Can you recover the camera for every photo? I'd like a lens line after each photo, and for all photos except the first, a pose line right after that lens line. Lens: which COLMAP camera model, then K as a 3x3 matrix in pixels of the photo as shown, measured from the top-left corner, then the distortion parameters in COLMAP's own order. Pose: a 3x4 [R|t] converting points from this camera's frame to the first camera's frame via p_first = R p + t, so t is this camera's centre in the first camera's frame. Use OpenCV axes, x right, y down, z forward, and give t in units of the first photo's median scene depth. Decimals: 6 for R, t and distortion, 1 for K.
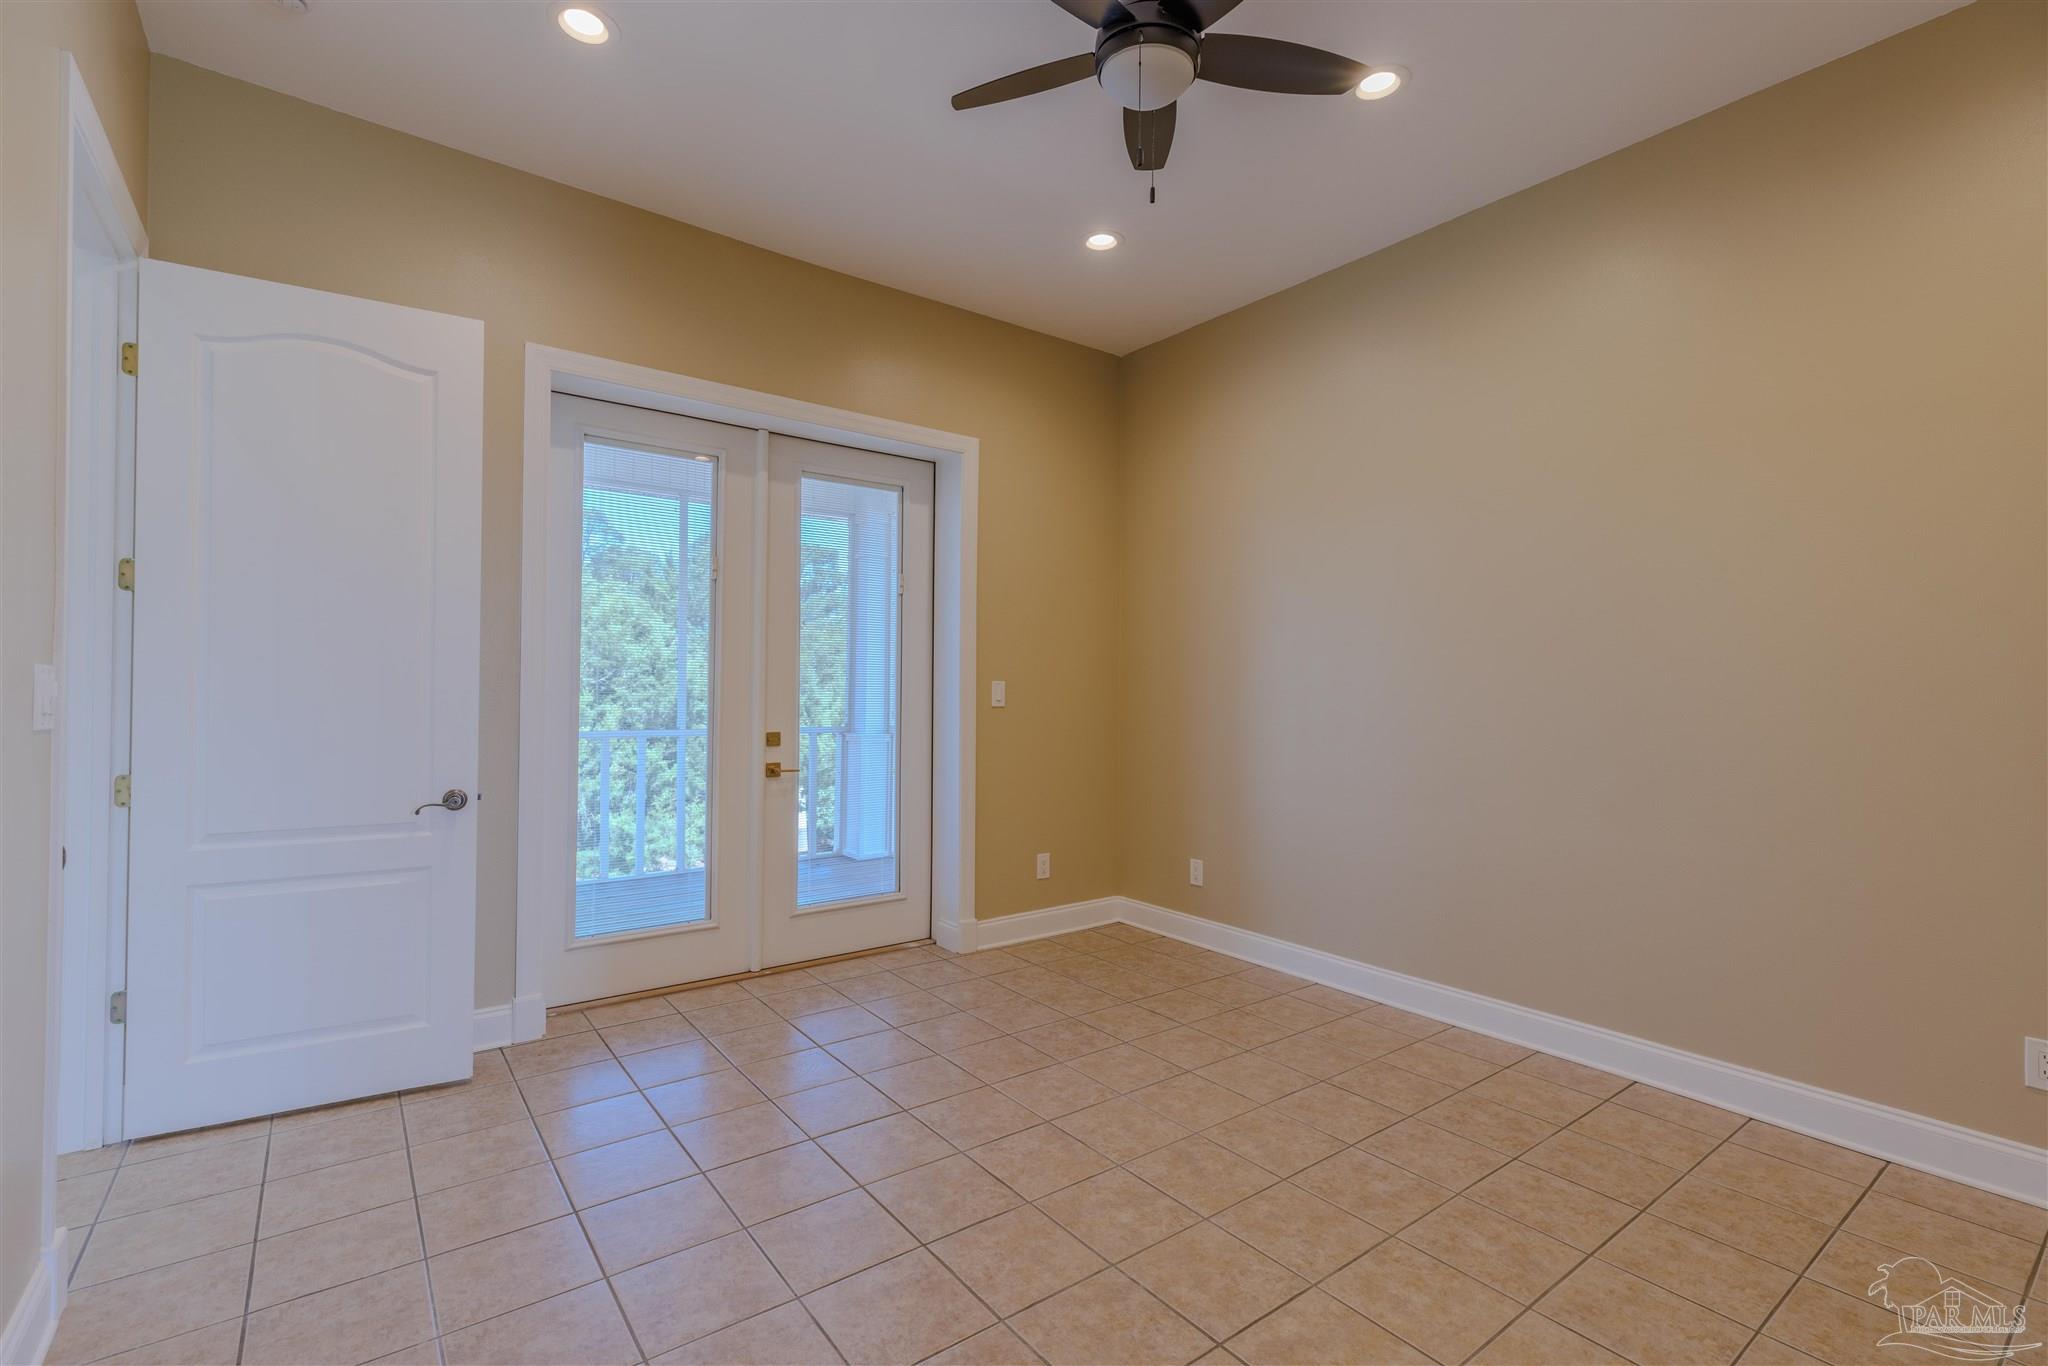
lens RADIAL K [[914.2, 0, 1016.0], [0, 914.2, 680.4], [0, 0, 1]] dist [0.005365, 0.000242]
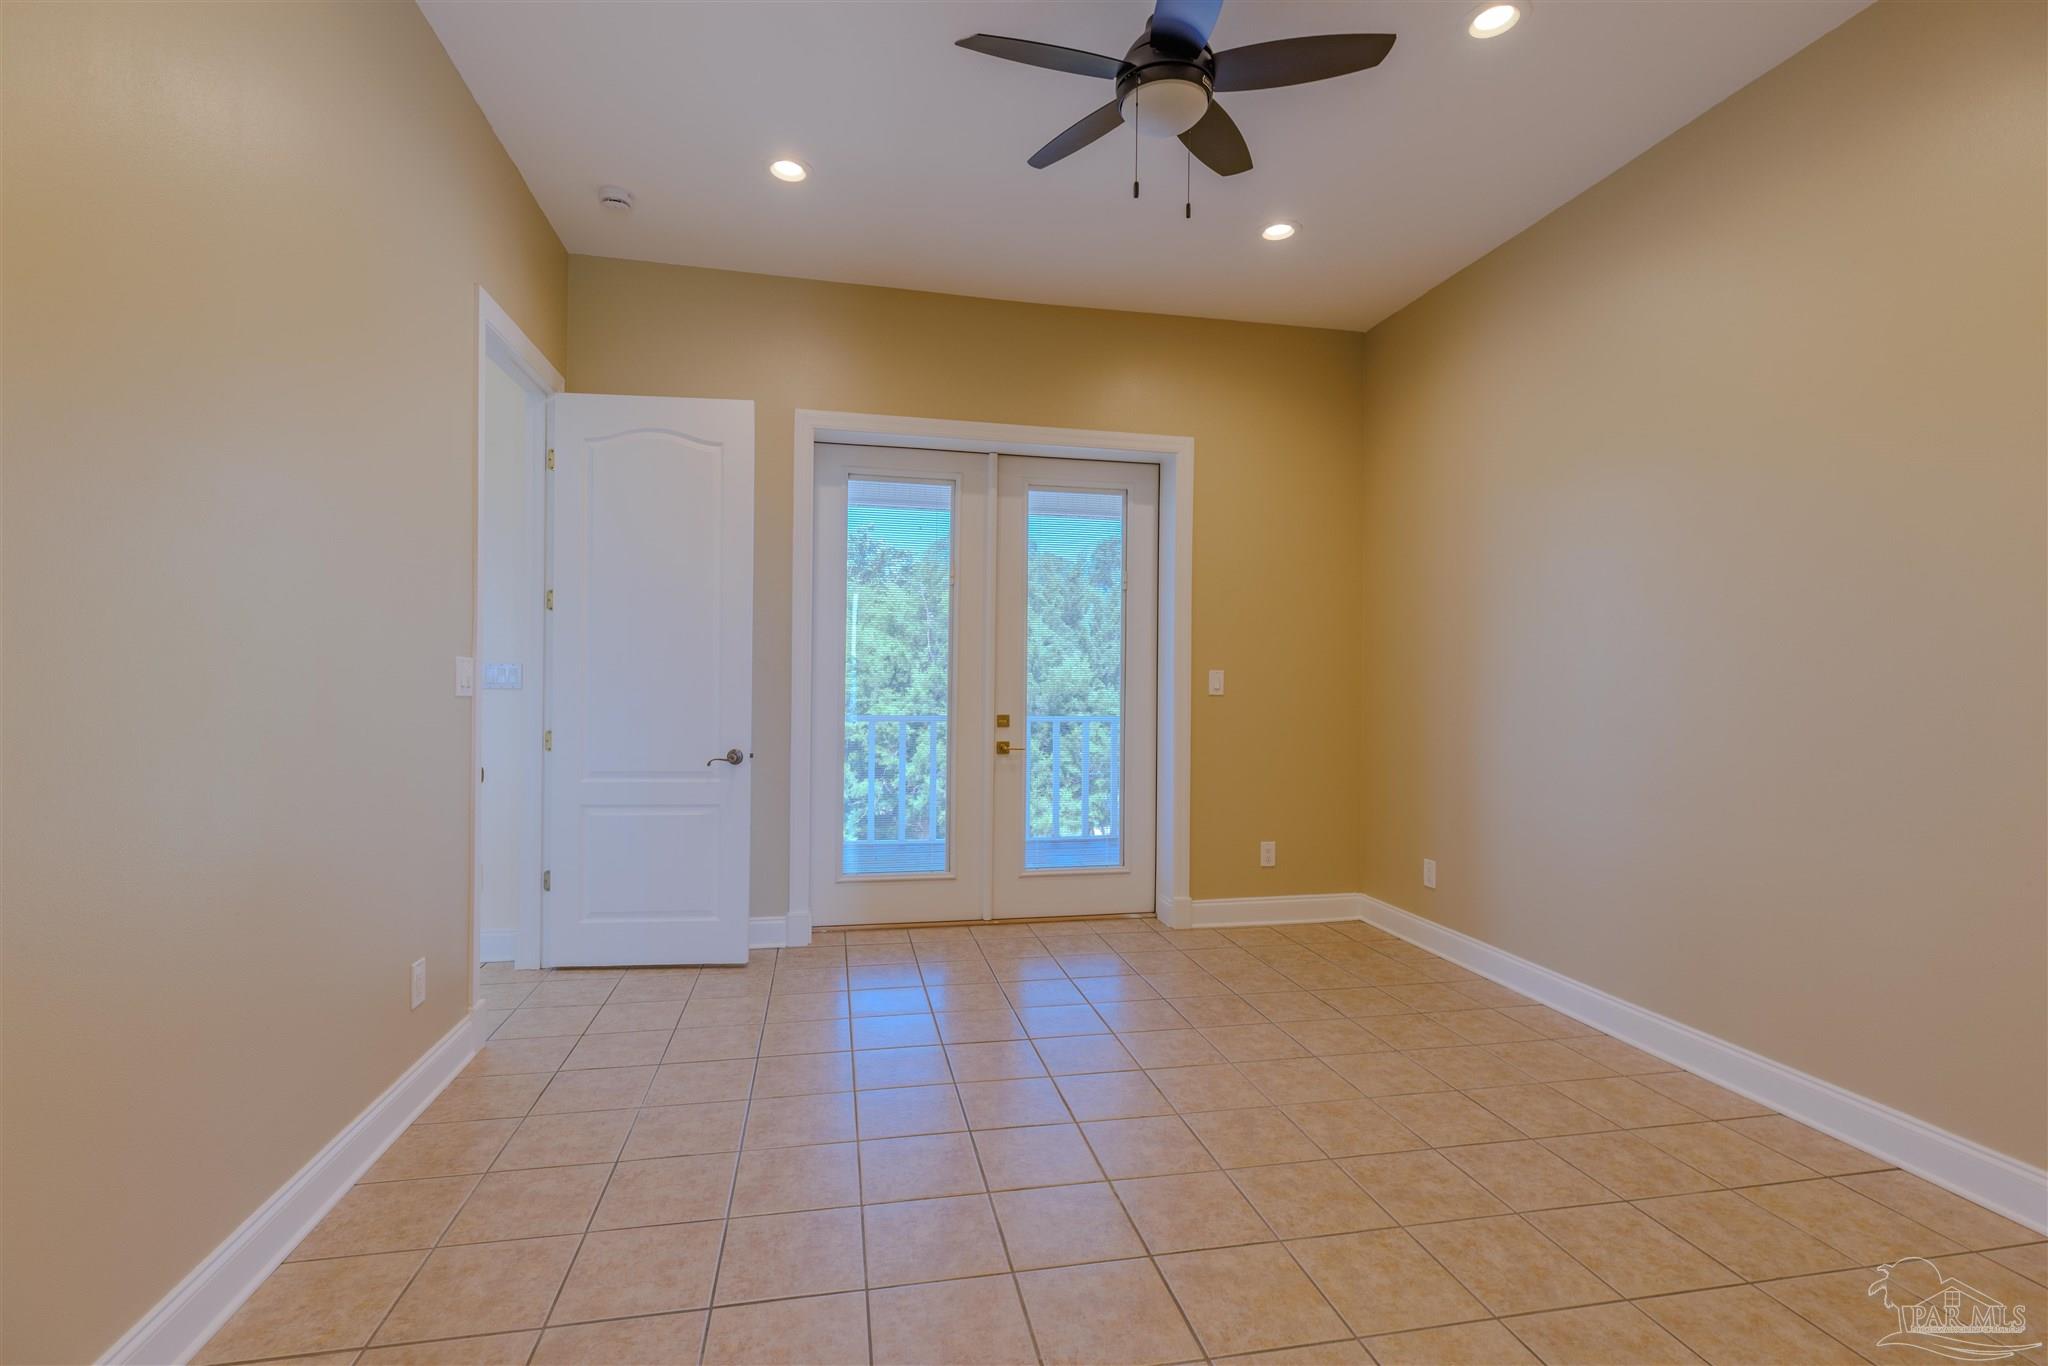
lens RADIAL K [[914.2, 0, 1013.3], [0, 914.2, 680.2], [0, 0, 1]] dist [0.005365, 0.000242]
pose [[0.903625, 0.000407, -0.428325, 0.301143], [0.001354, 0.999992, 0.003806, 0.010970], [0.428323, -0.004019, 0.903617, -0.041321]]
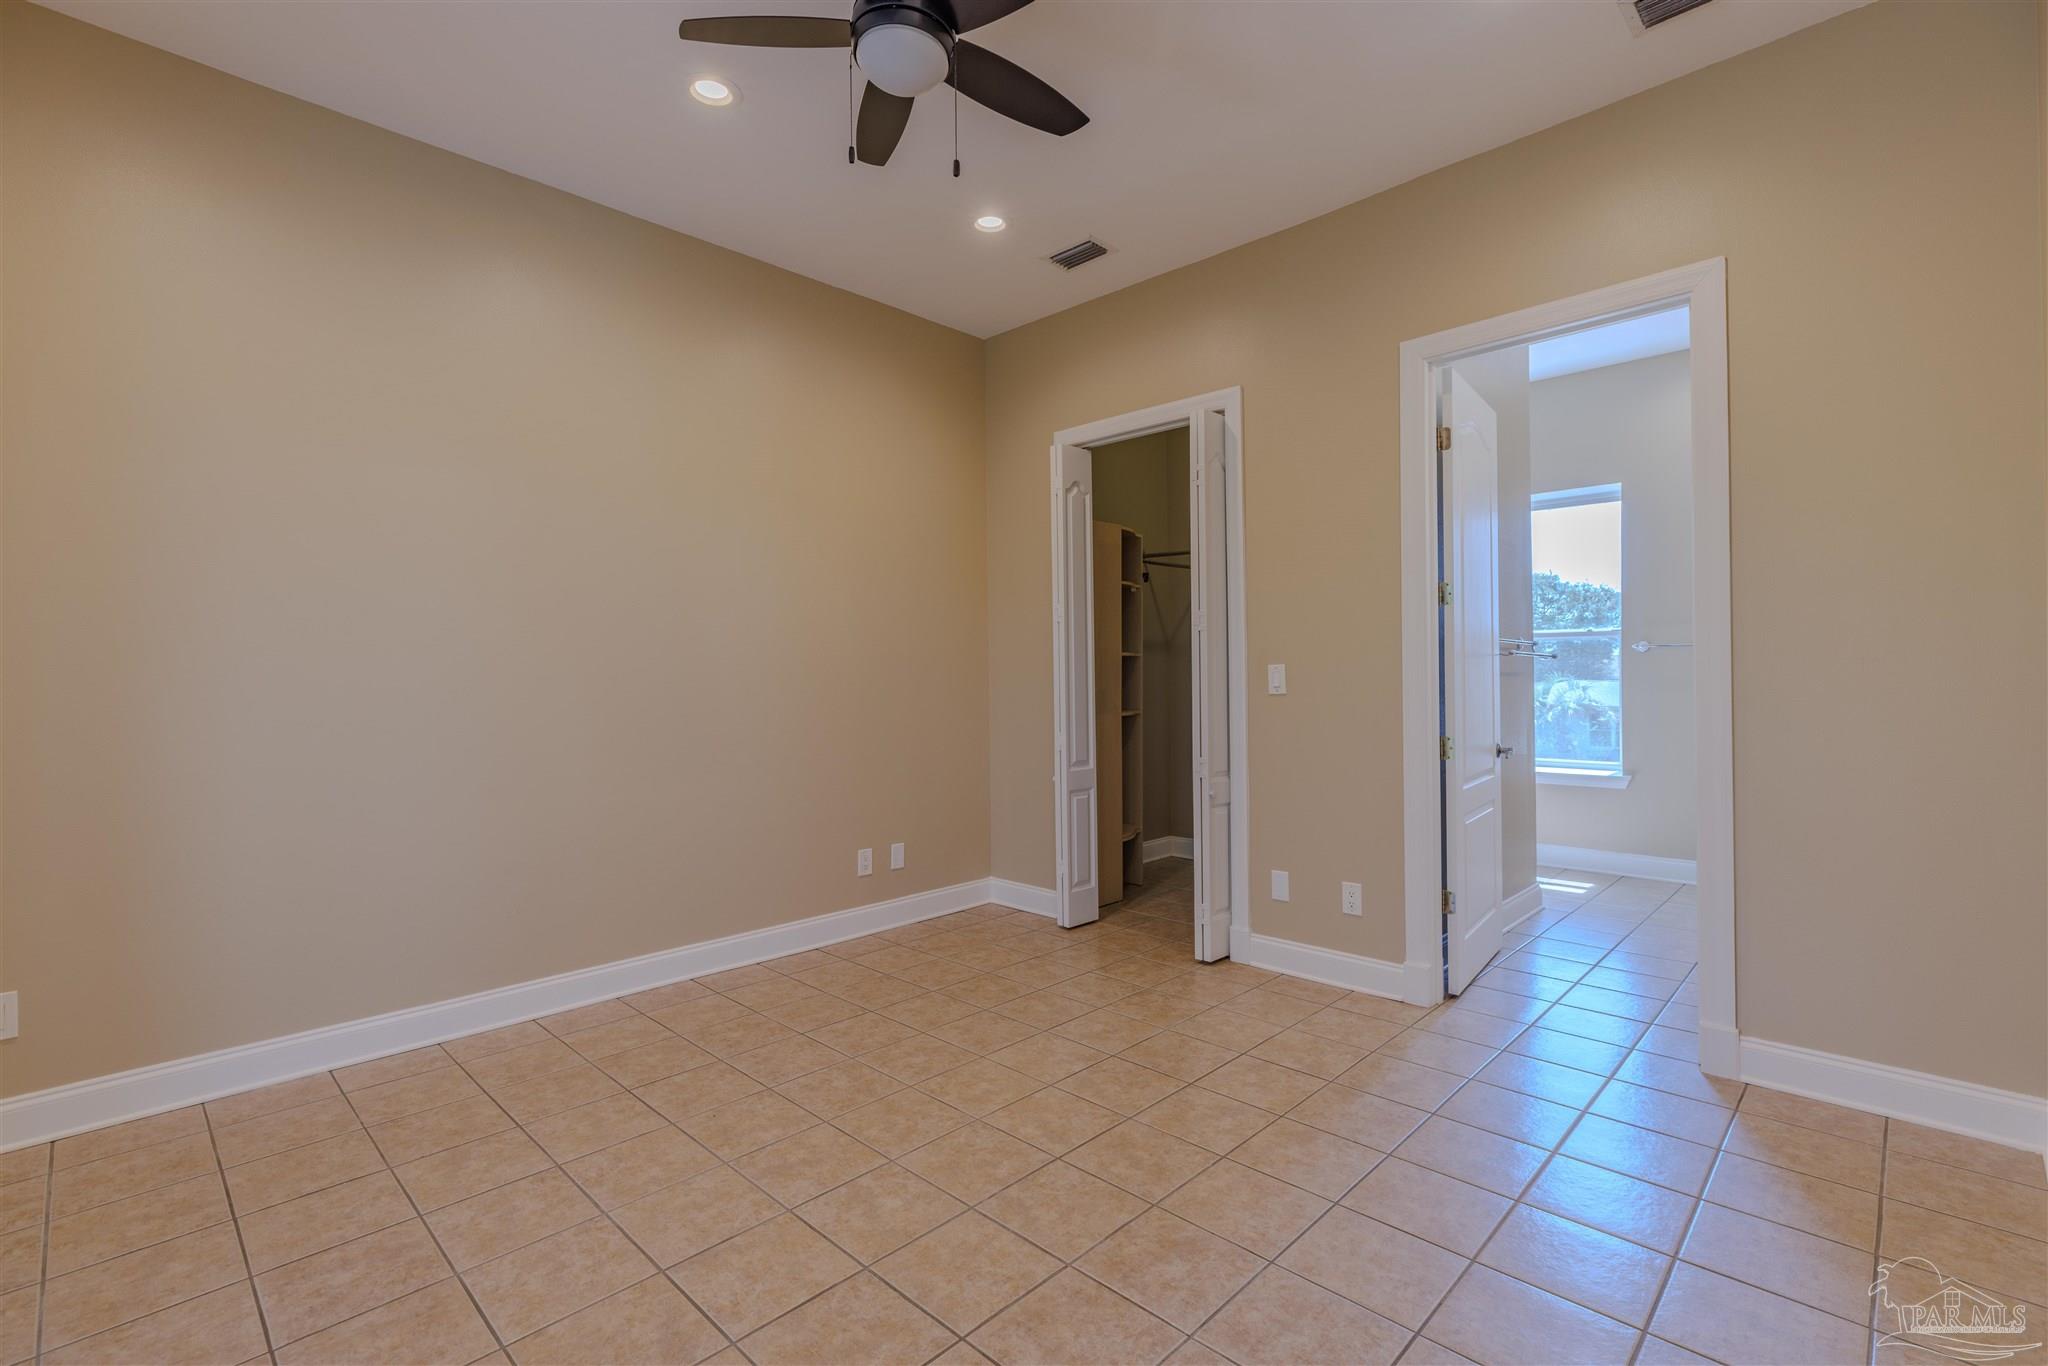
lens RADIAL K [[914.2, 0, 1013.6], [0, 914.2, 679.2], [0, 0, 1]] dist [0.005365, 0.000242]
pose [[-0.145178, -0.010667, 0.989348, -0.591932], [-0.001457, 0.999943, 0.010567, 0.007676], [-0.989405, 0.000093, -0.145185, 0.690413]]
